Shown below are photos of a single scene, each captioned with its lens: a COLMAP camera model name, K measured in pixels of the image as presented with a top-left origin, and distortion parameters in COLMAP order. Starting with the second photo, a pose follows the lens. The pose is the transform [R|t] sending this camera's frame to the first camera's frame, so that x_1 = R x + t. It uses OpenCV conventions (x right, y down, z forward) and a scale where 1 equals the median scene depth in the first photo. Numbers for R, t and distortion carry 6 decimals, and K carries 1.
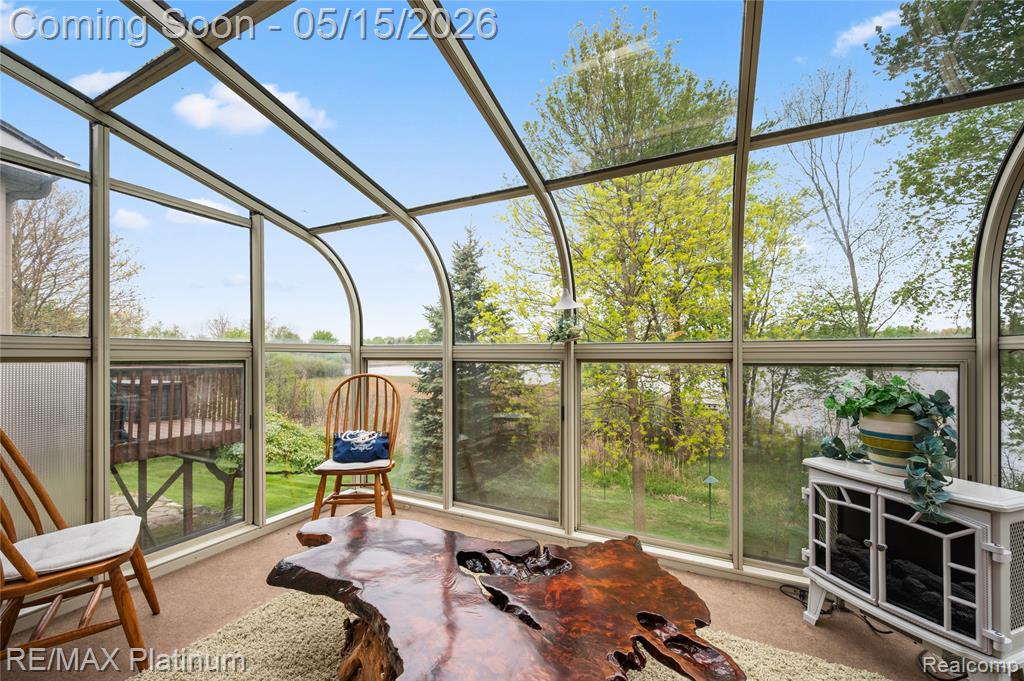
lens RADIAL K [[413.8, 0, 513.1], [0, 413.8, 353.4], [0, 0, 1]] dist [0.000840, 0.000169]
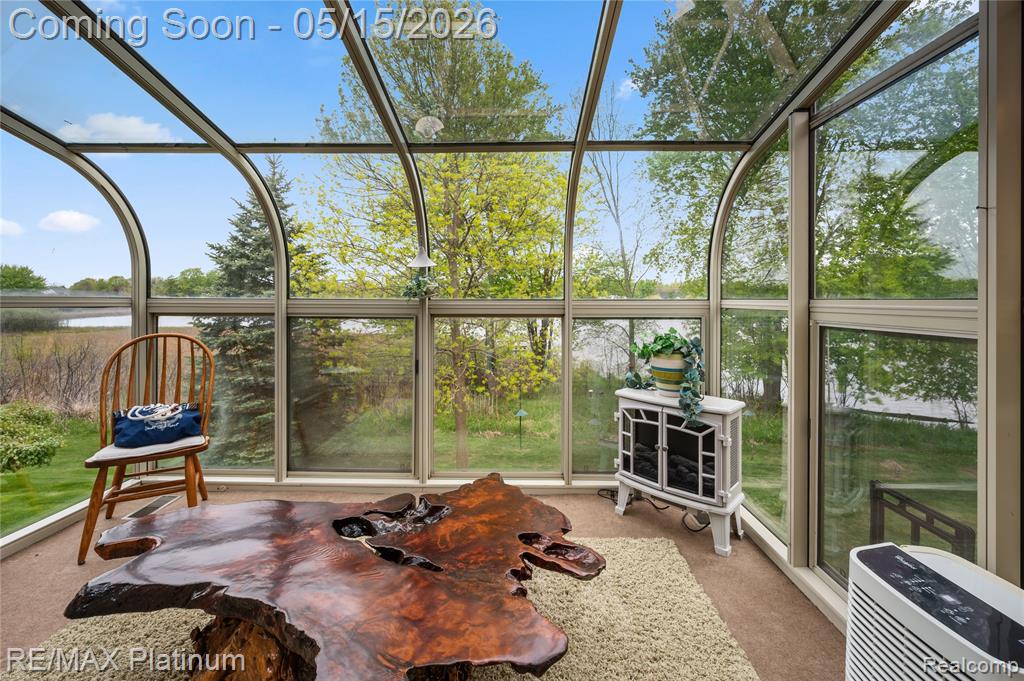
lens RADIAL K [[413.4, 0, 512.2], [0, 413.4, 300.8], [0, 0, 1]] dist [0.001697, 0.000111]
pose [[0.903479, -0.000495, 0.428633, -0.148332], [-0.001446, 0.999990, 0.004203, -0.033967], [-0.428630, -0.004417, 0.903469, -0.042576]]
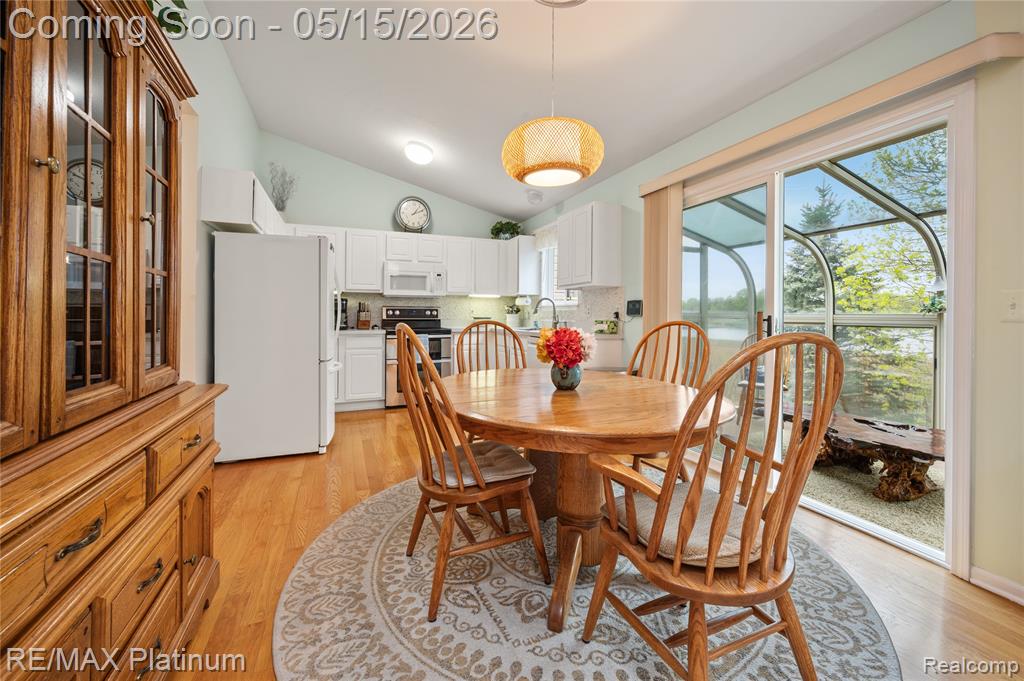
lens RADIAL K [[419.7, 0, 512.1], [0, 419.7, 307.9], [0, 0, 1]] dist [-0.000112, -0.000022]
pose [[0.751912, -0.007098, -0.659225, -0.034744], [-0.004905, 0.999854, -0.016359, -0.019414], [0.659245, 0.015534, 0.751768, -1.449008]]
